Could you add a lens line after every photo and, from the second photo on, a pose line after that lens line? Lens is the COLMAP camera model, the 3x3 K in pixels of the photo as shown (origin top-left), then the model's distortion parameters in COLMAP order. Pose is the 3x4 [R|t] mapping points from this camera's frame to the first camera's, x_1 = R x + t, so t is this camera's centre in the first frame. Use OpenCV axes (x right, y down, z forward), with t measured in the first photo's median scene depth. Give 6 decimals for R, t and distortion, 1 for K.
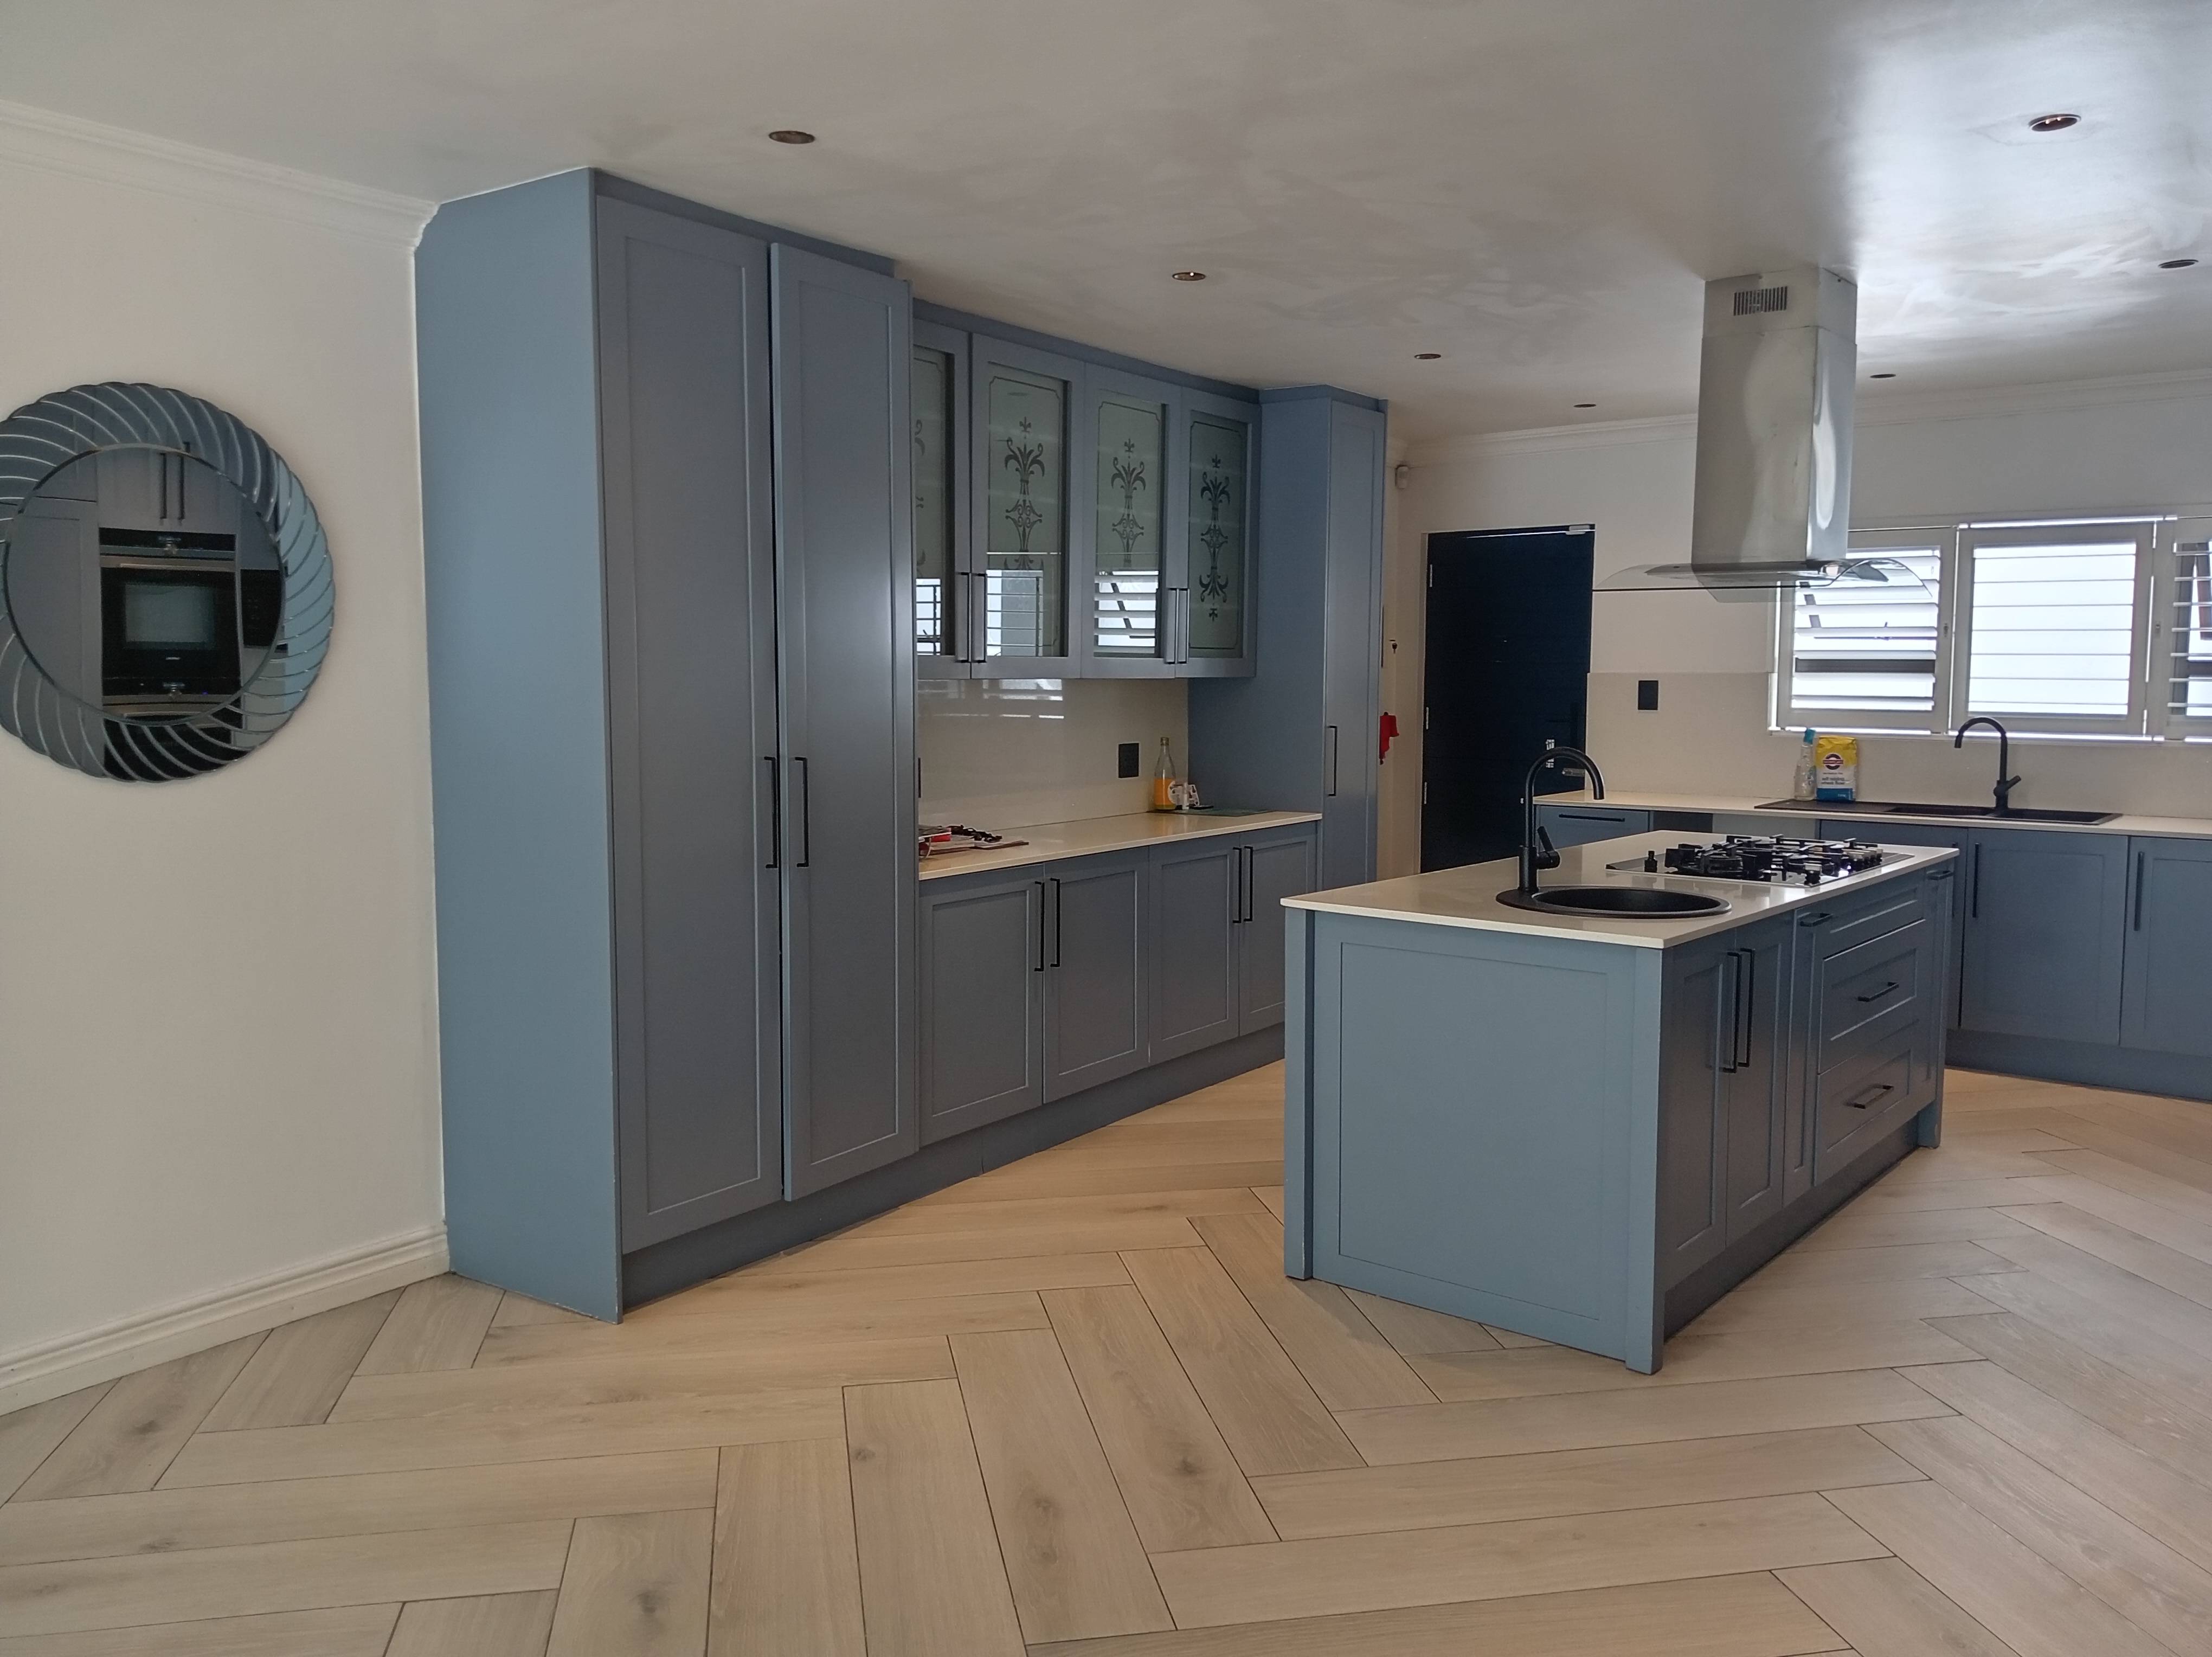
lens RADIAL K [[1739.5, 0, 1104.8], [0, 1739.5, 808.0], [0, 0, 1]] dist [0.079960, -0.139329]
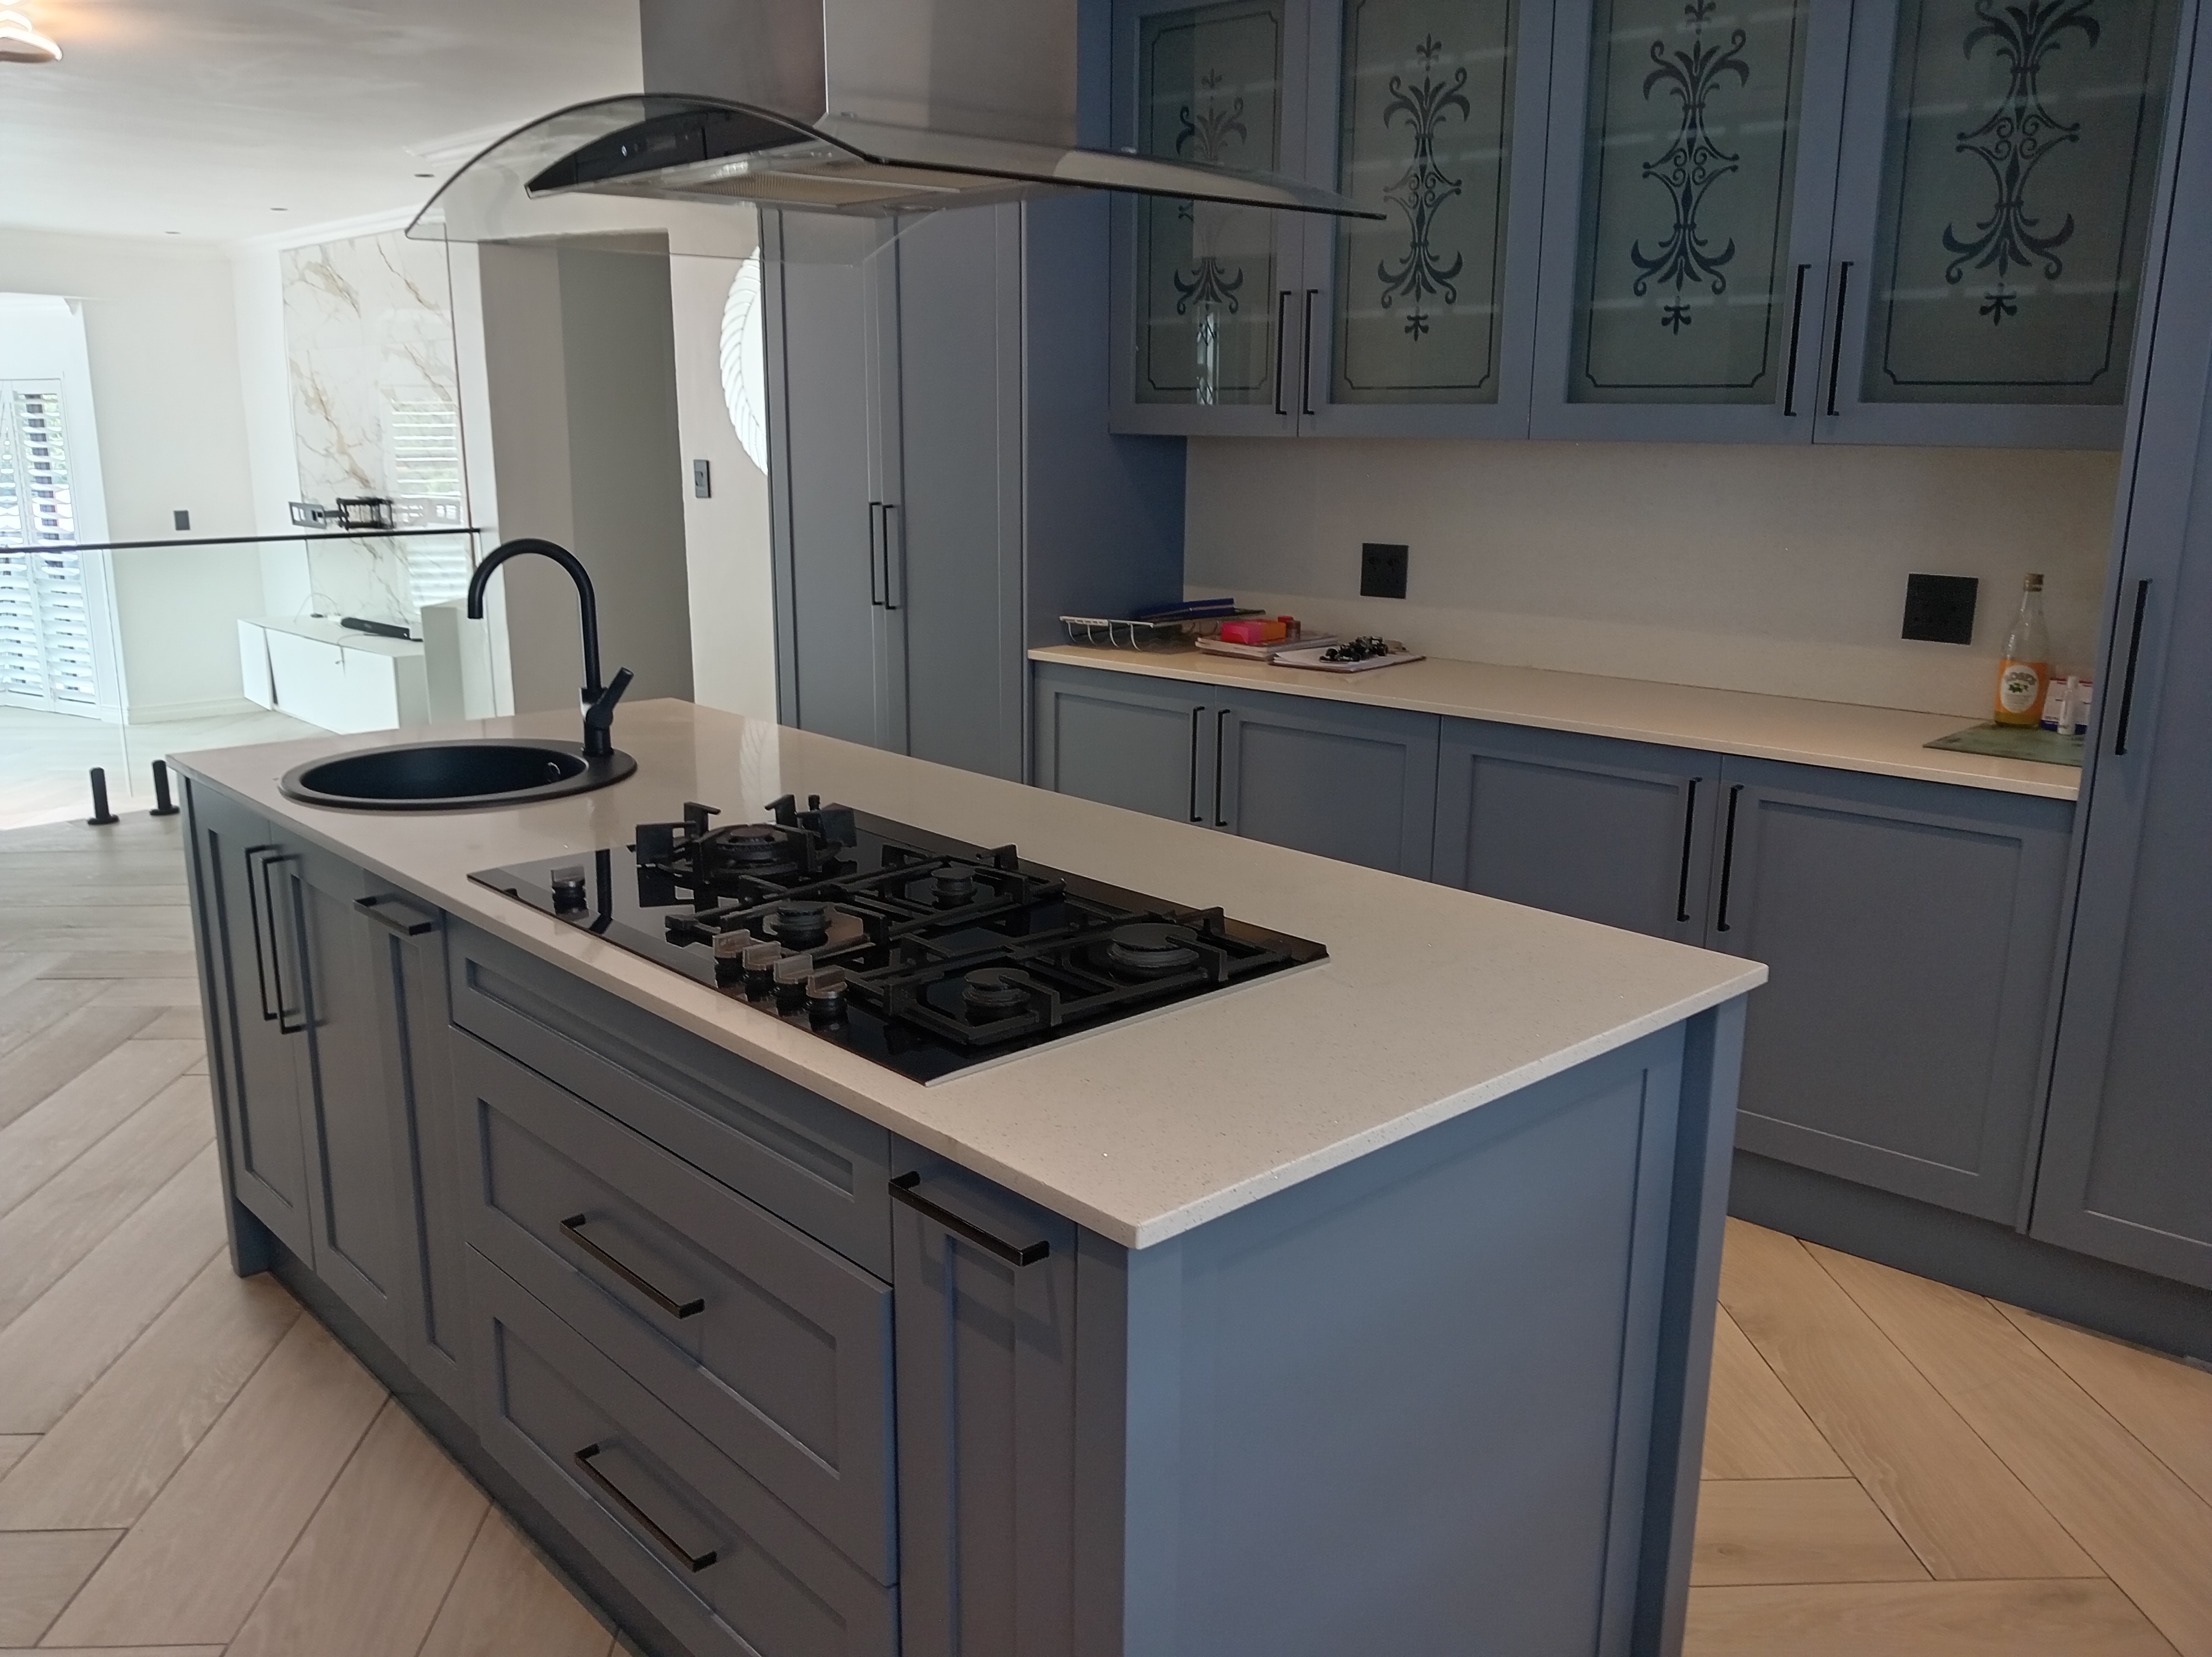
lens RADIAL K [[1739.5, 0, 1110.9], [0, 1739.5, 814.9], [0, 0, 1]] dist [0.079960, -0.139329]
pose [[-0.139043, 0.211761, -0.967380, 0.522340], [-0.094513, 0.969572, 0.225825, -0.058202], [0.985766, 0.122829, -0.114799, 0.762047]]
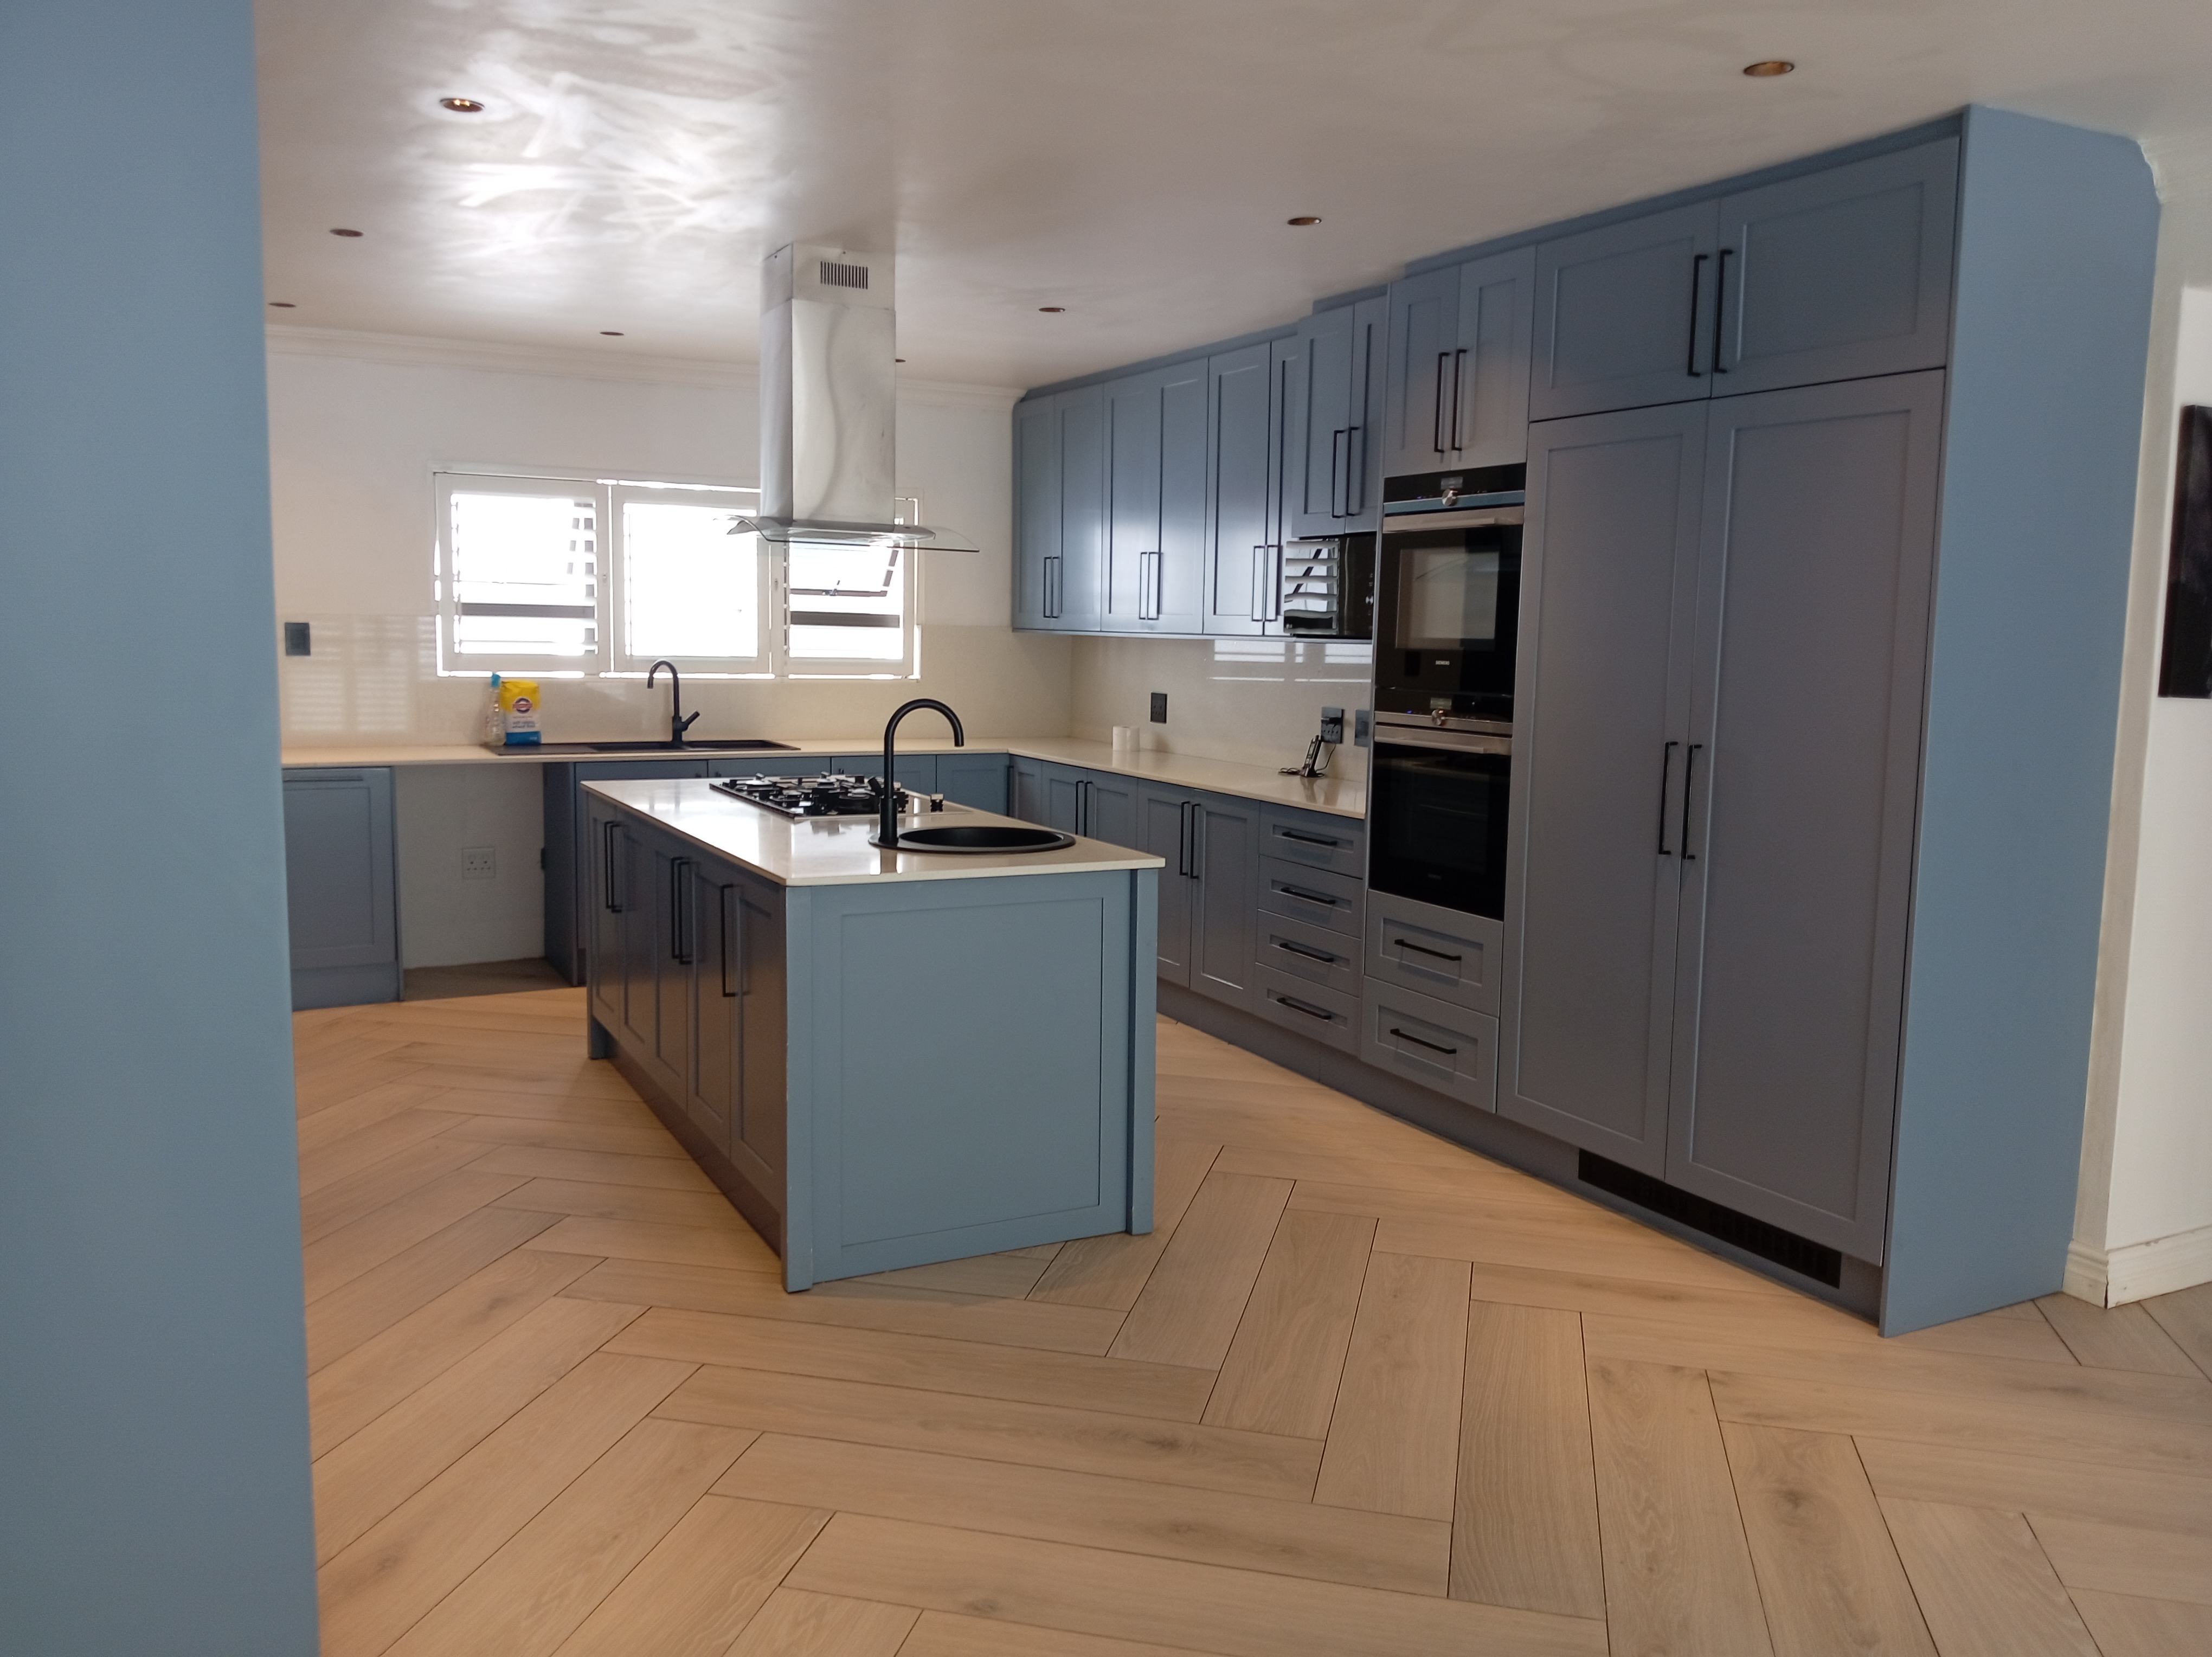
lens RADIAL K [[1739.5, 0, 1083.7], [0, 1739.5, 843.0], [0, 0, 1]] dist [0.079960, -0.139329]
pose [[0.406684, -0.113442, 0.906498, -0.406558], [0.056016, 0.993490, 0.099197, -0.031559], [-0.911850, 0.010436, 0.410391, 0.305378]]
